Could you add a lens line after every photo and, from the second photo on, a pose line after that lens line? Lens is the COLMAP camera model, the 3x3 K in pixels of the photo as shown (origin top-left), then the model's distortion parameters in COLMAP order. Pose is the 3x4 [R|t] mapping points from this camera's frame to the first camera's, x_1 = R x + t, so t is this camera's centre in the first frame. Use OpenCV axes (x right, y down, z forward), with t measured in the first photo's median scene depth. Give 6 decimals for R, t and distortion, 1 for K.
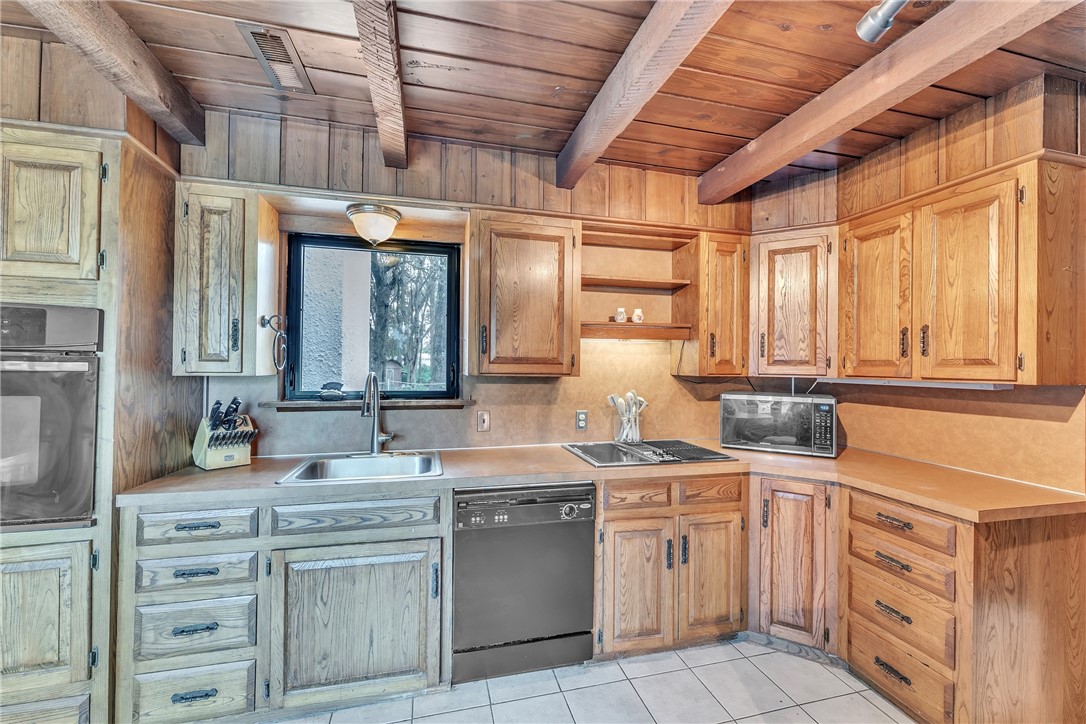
lens RADIAL K [[442.4, 0, 543.1], [0, 442.4, 362.6], [0, 0, 1]] dist [-0.000787, 0.000098]
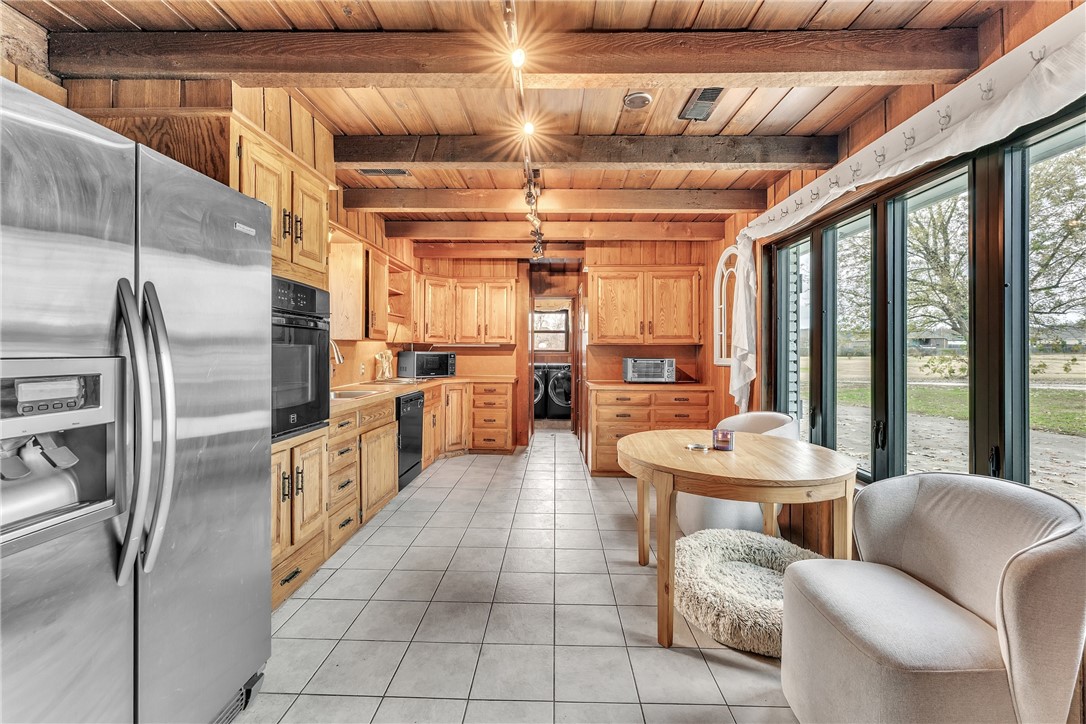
lens RADIAL K [[442.4, 0, 547.9], [0, 442.4, 352.3], [0, 0, 1]] dist [-0.000787, 0.000098]
pose [[0.272174, -0.011644, 0.962178, -1.755467], [-0.008060, 0.999864, 0.014380, 0.052166], [-0.962214, -0.011669, 0.272043, -0.164551]]
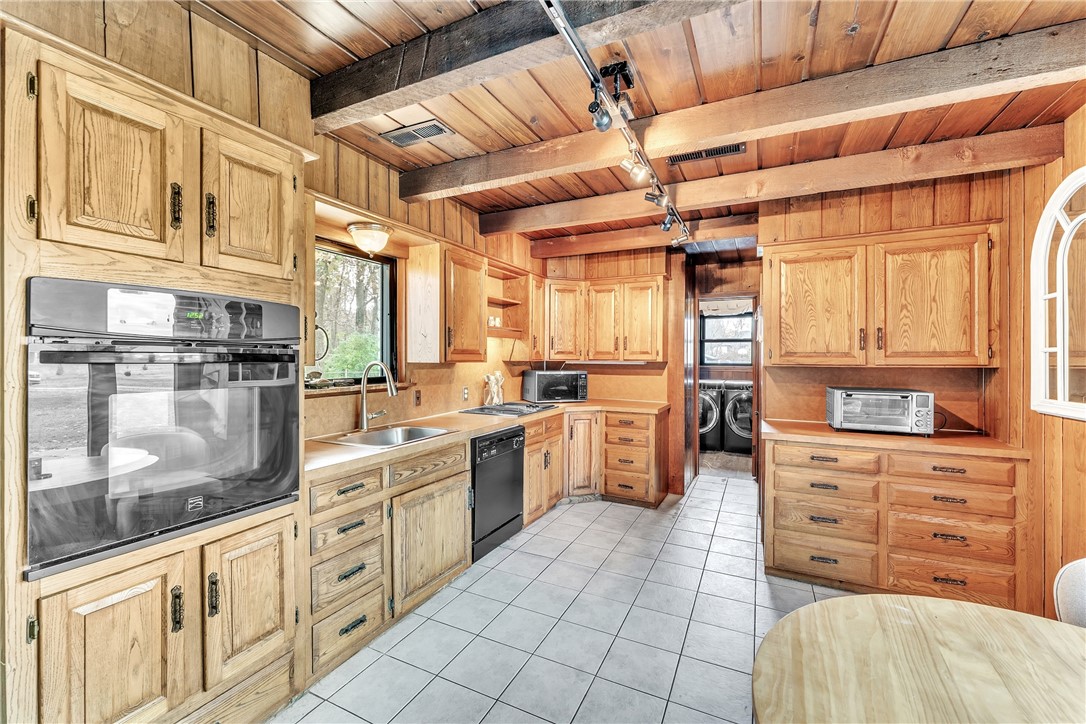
lens RADIAL K [[442.4, 0, 545.5], [0, 442.4, 360.1], [0, 0, 1]] dist [-0.000787, 0.000098]
pose [[0.651716, -0.014345, 0.758327, -1.087767], [-0.001450, 0.999796, 0.020159, -0.007707], [-0.758461, -0.014238, 0.651562, -0.156835]]
